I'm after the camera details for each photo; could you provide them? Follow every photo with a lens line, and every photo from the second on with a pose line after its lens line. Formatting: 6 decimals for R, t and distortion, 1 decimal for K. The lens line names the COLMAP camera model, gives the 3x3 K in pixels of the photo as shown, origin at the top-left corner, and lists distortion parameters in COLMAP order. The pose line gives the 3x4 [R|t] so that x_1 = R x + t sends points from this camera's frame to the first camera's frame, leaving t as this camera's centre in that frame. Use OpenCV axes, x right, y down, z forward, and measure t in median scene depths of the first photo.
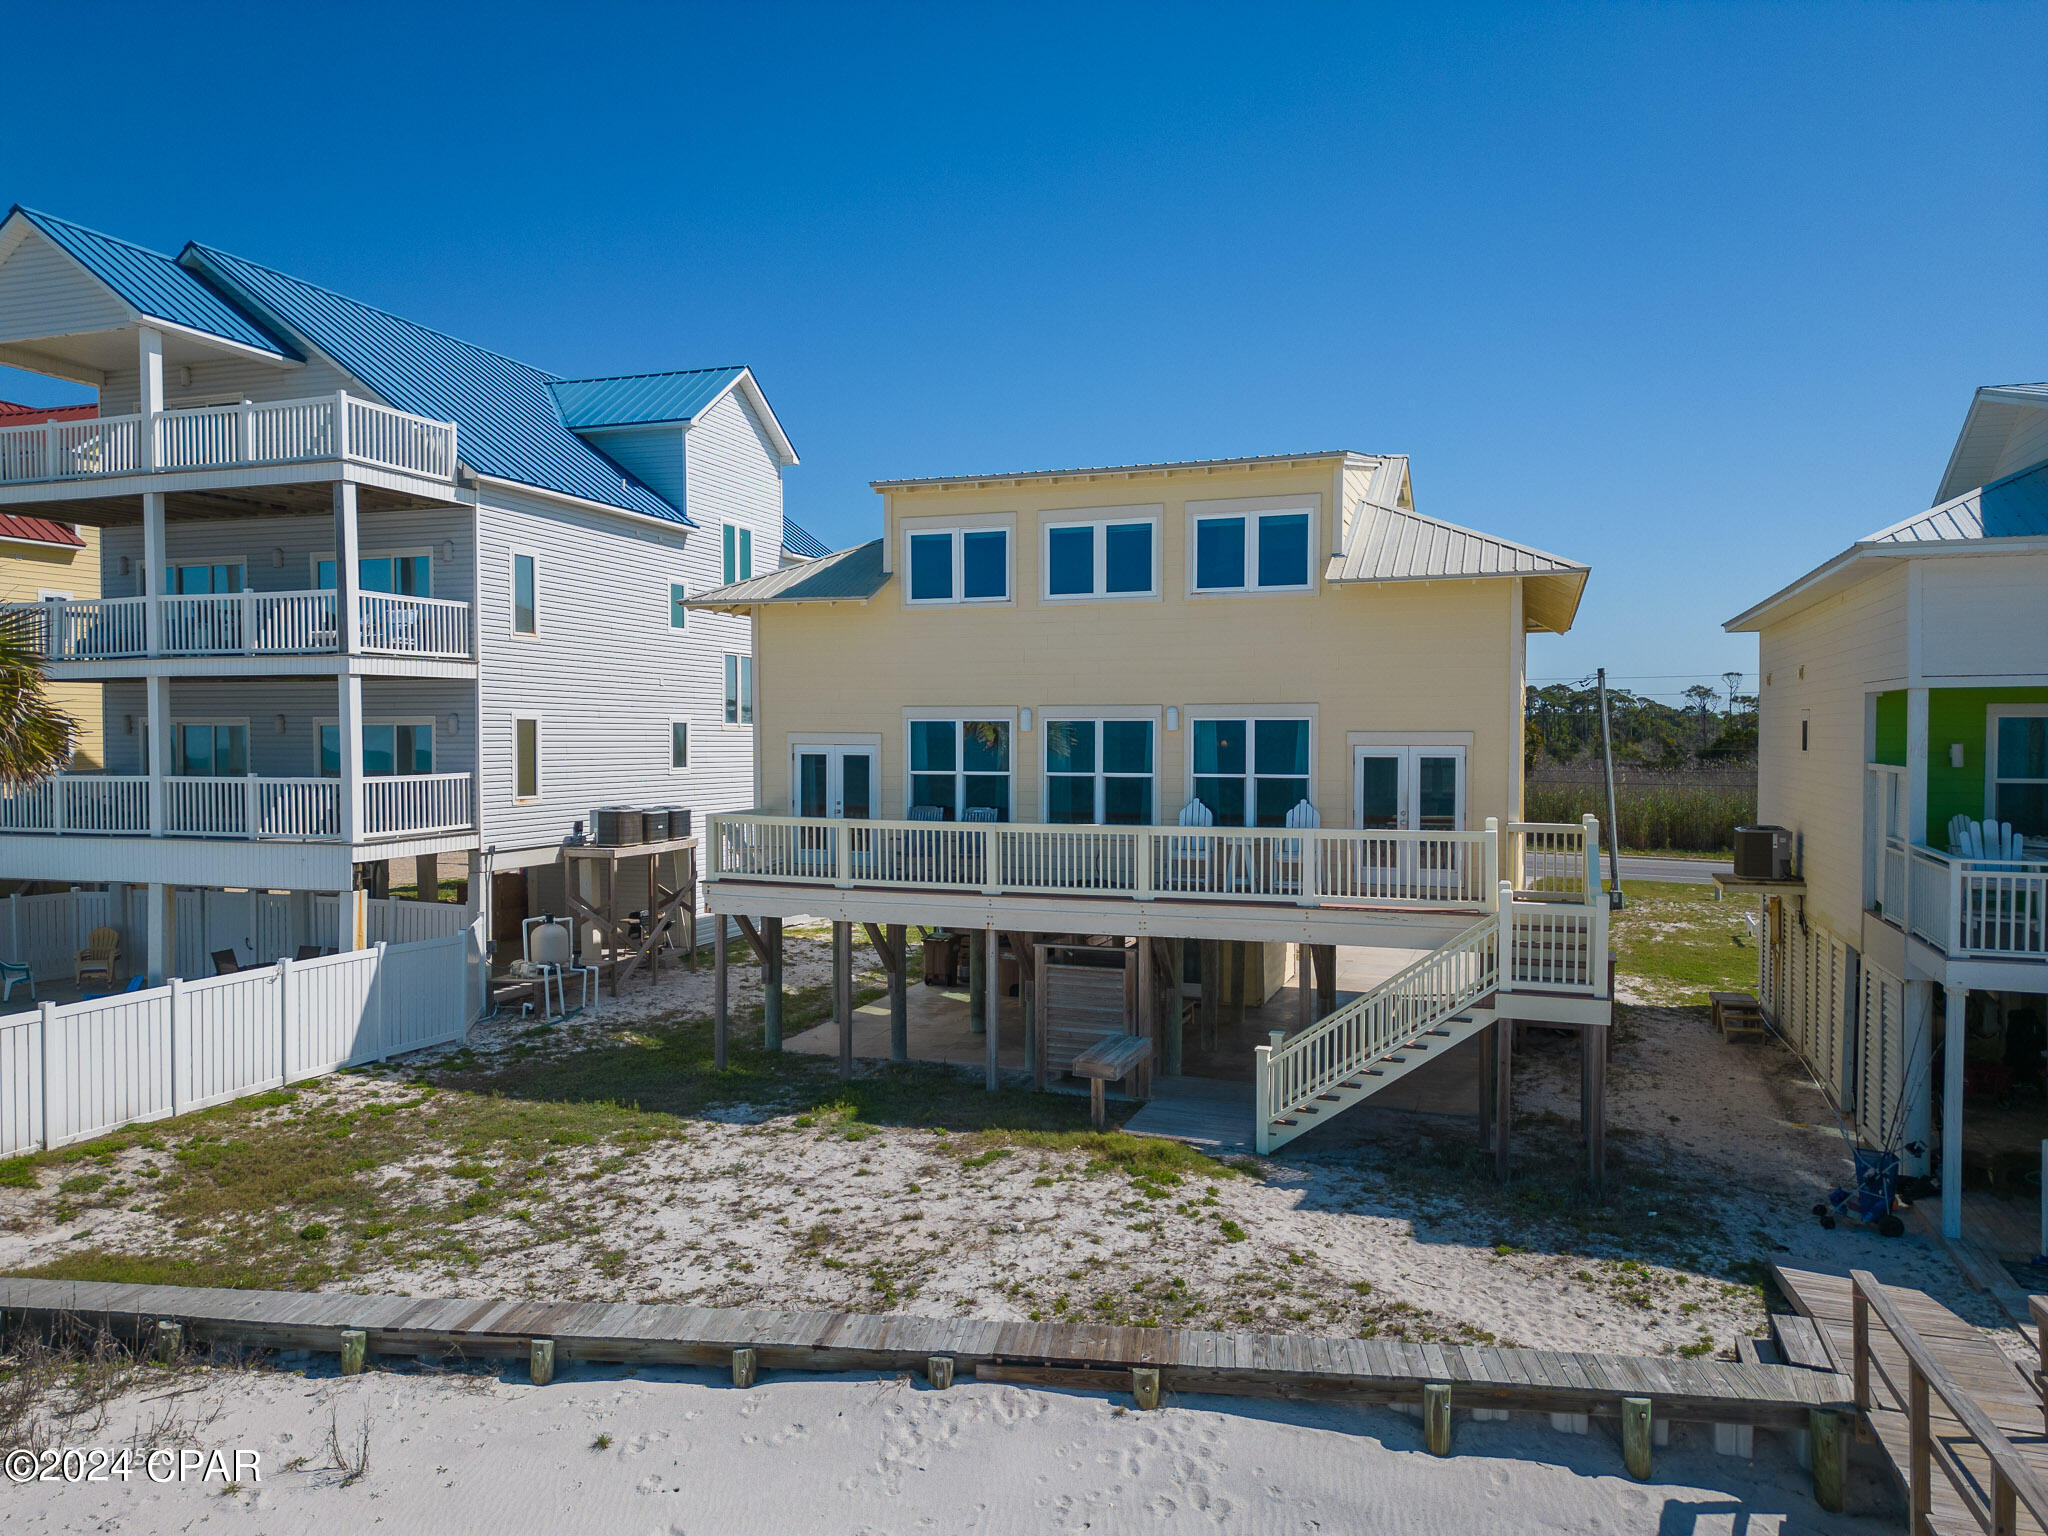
lens RADIAL K [[1425.4, 0, 1024.0], [0, 1425.4, 768.0], [0, 0, 1]] dist [0.016854, -0.001322]
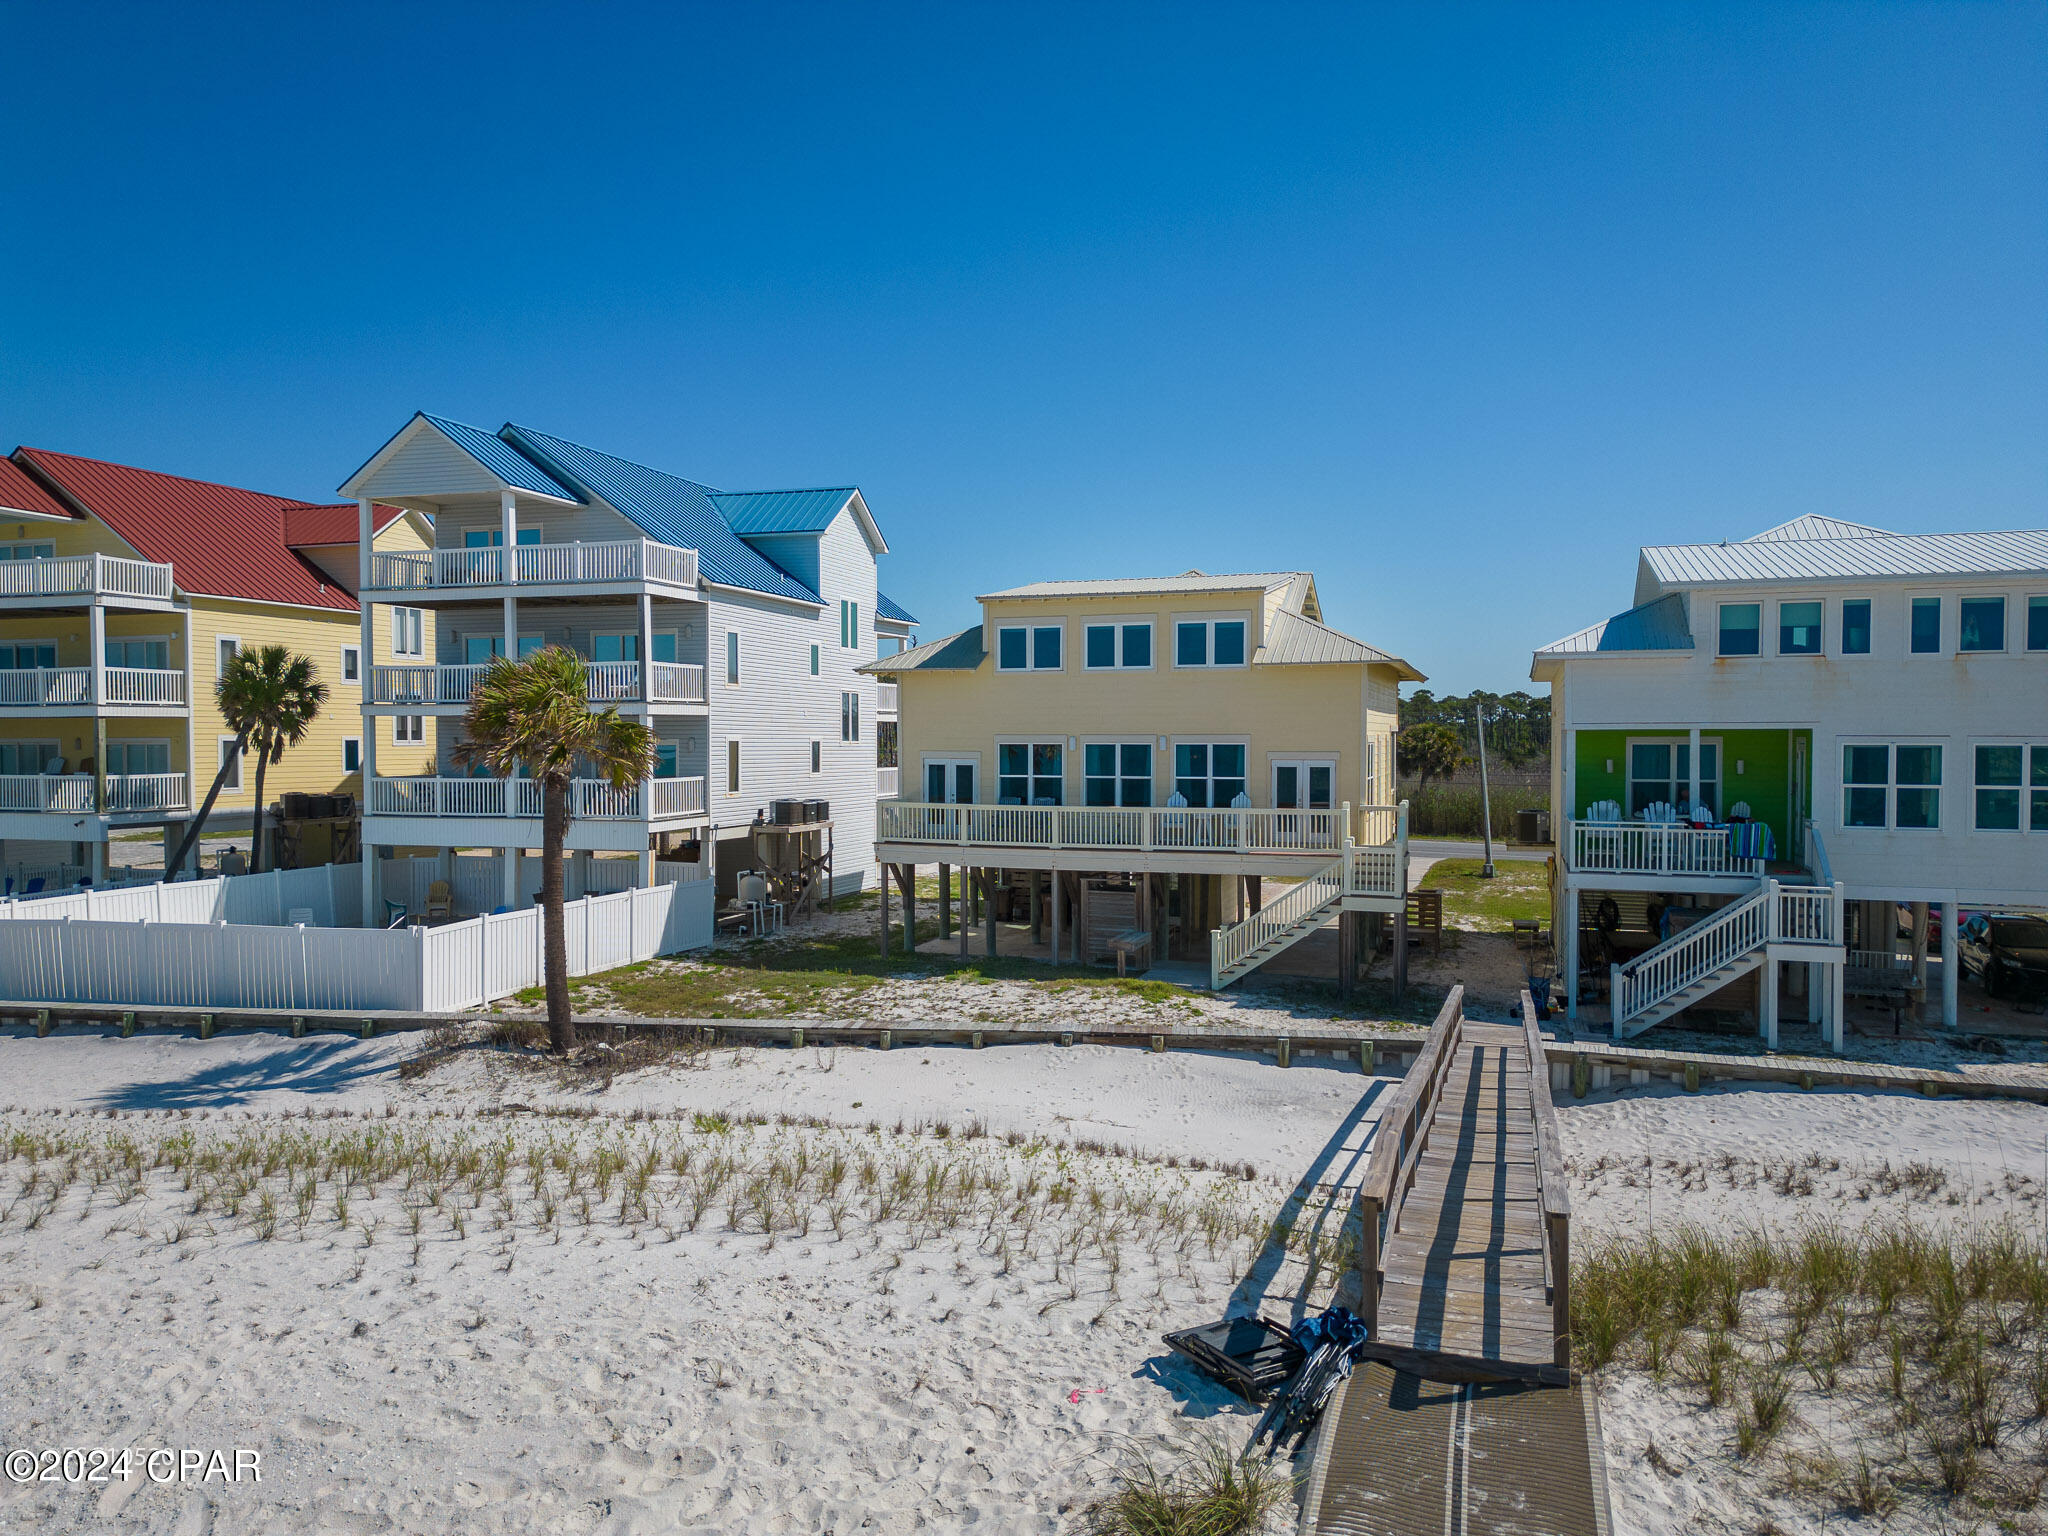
lens RADIAL K [[1425.4, 0, 1024.0], [0, 1425.4, 768.0], [0, 0, 1]] dist [0.016854, -0.001322]
pose [[0.999859, -0.000336, 0.016781, -0.080990], [0.000384, 0.999996, -0.002861, -0.001042], [-0.016780, 0.002867, 0.999855, -0.621322]]
